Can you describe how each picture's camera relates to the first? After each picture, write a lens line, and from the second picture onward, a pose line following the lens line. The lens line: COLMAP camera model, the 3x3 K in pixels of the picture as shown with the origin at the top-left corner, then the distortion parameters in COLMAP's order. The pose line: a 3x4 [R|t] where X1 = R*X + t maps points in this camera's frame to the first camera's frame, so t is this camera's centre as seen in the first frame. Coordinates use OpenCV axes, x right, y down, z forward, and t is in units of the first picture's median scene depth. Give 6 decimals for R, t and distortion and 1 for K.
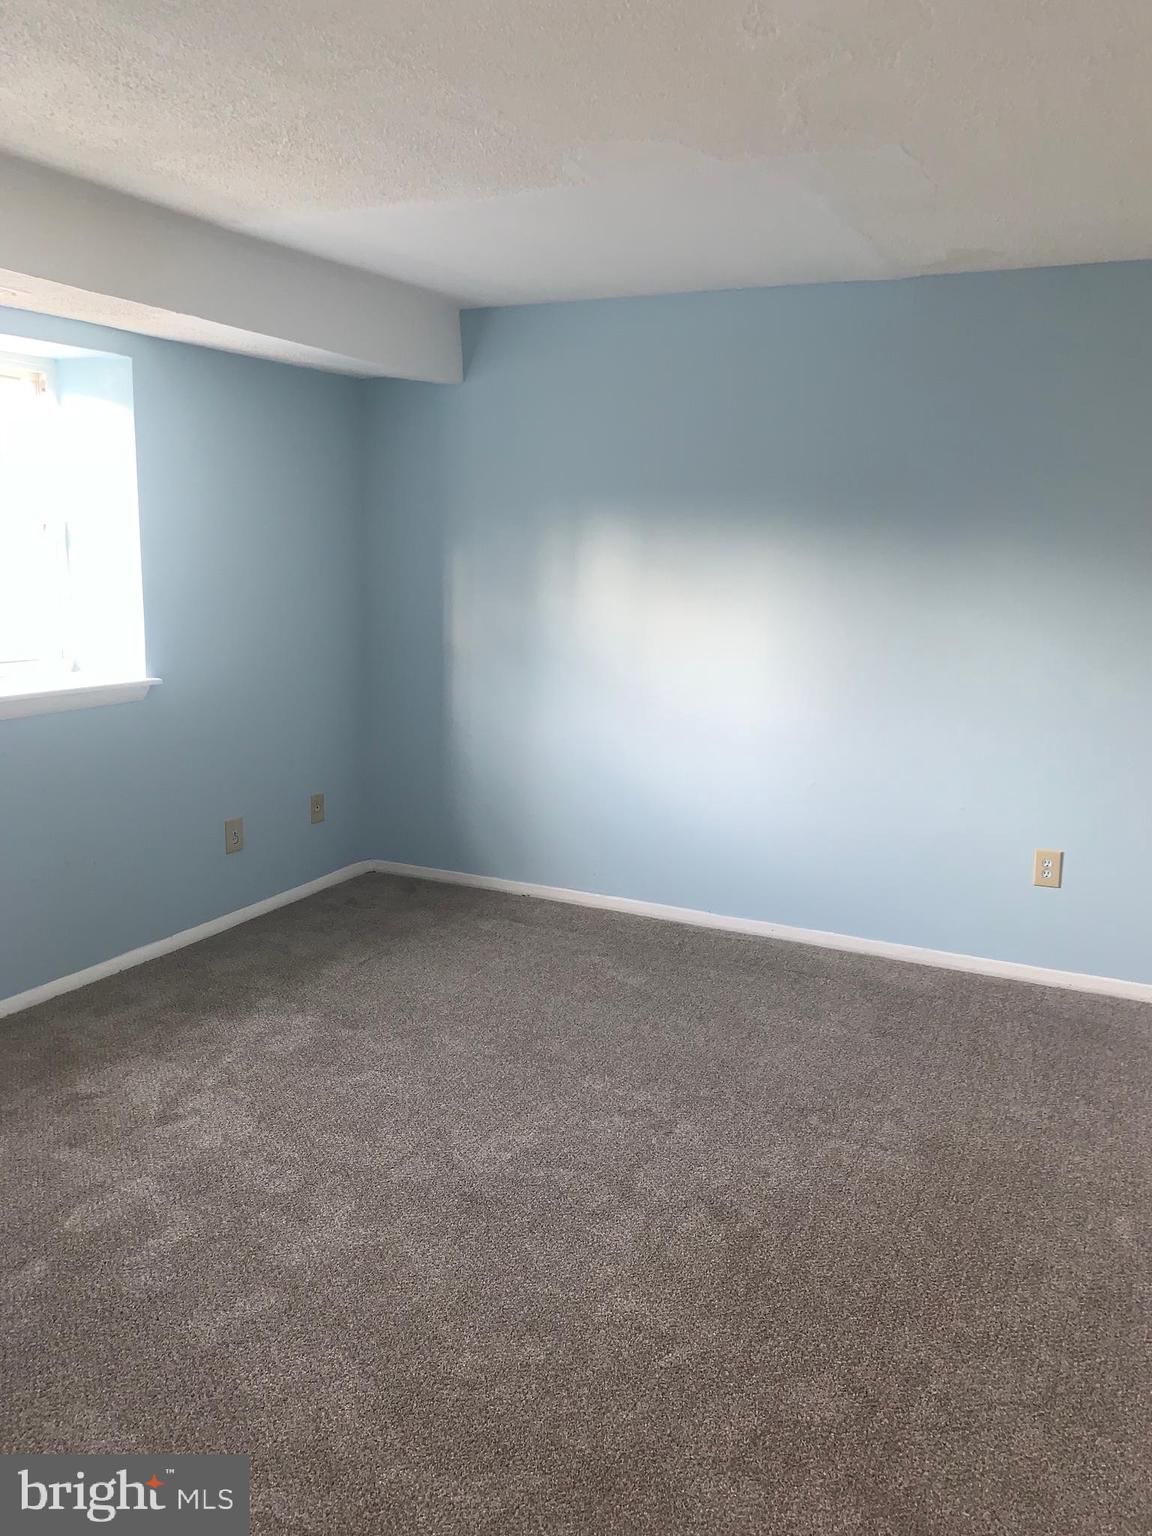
lens RADIAL K [[1188.5, 0, 576.0], [0, 1188.5, 768.0], [0, 0, 1]] dist [0.096405, -0.117957]
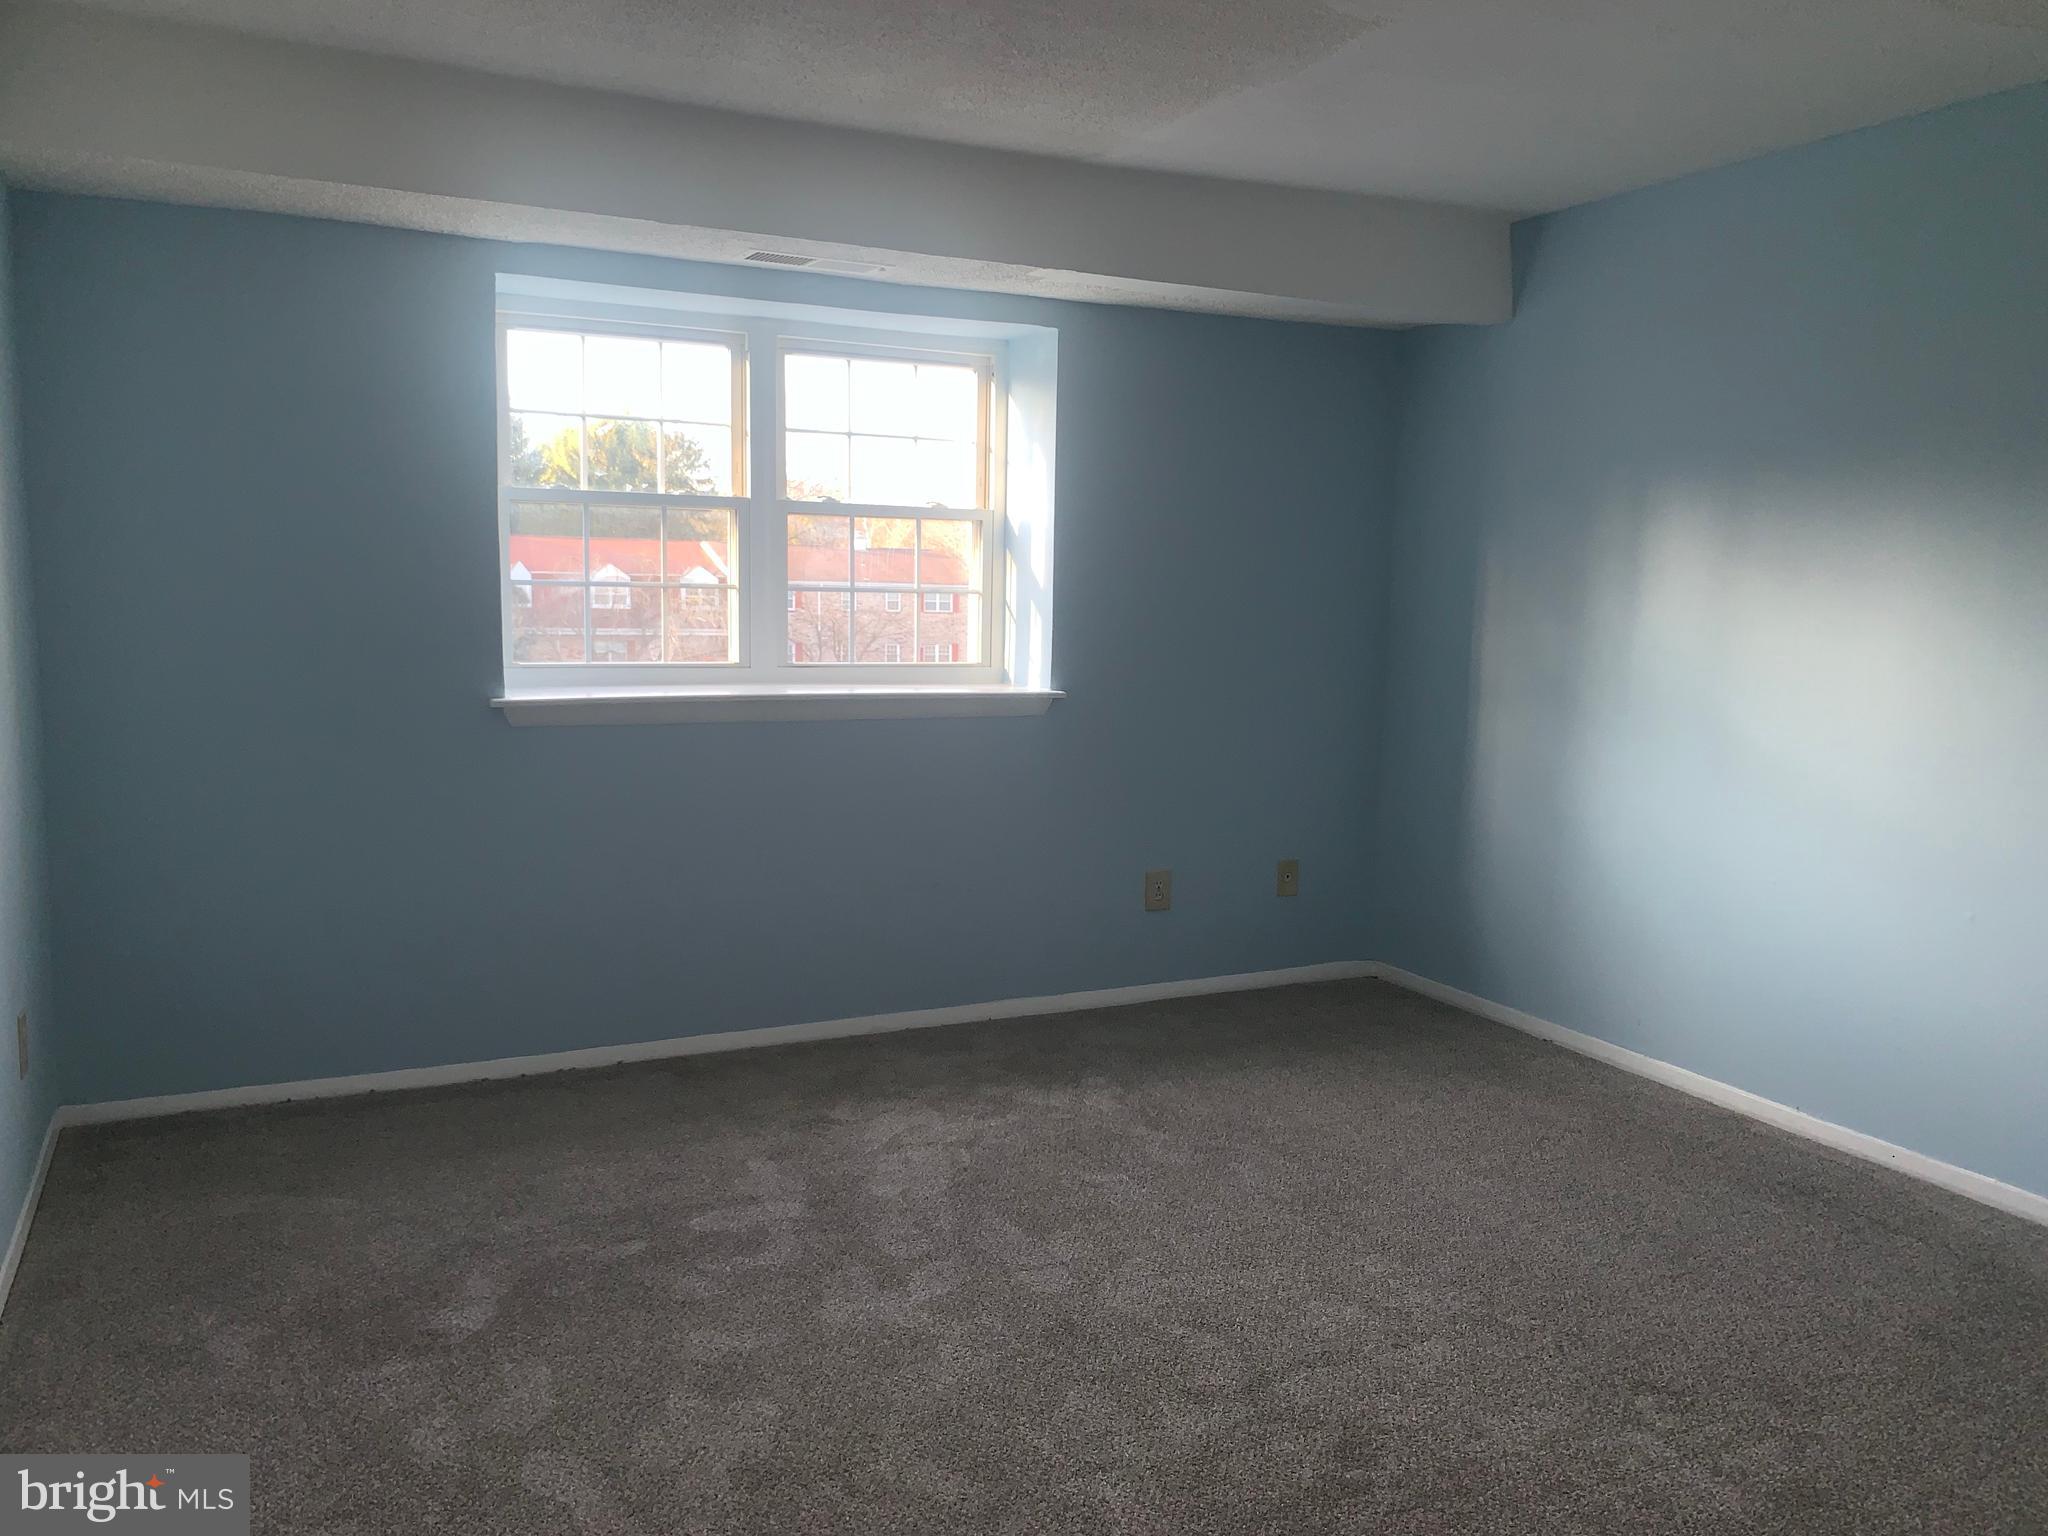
lens RADIAL K [[1584.7, 0, 1044.6], [0, 1584.7, 771.3], [0, 0, 1]] dist [0.096405, -0.117957]
pose [[0.790600, 0.071008, -0.608202, 0.342537], [-0.119625, 0.992026, -0.039680, 0.030373], [0.600534, 0.104127, 0.792790, 0.090012]]
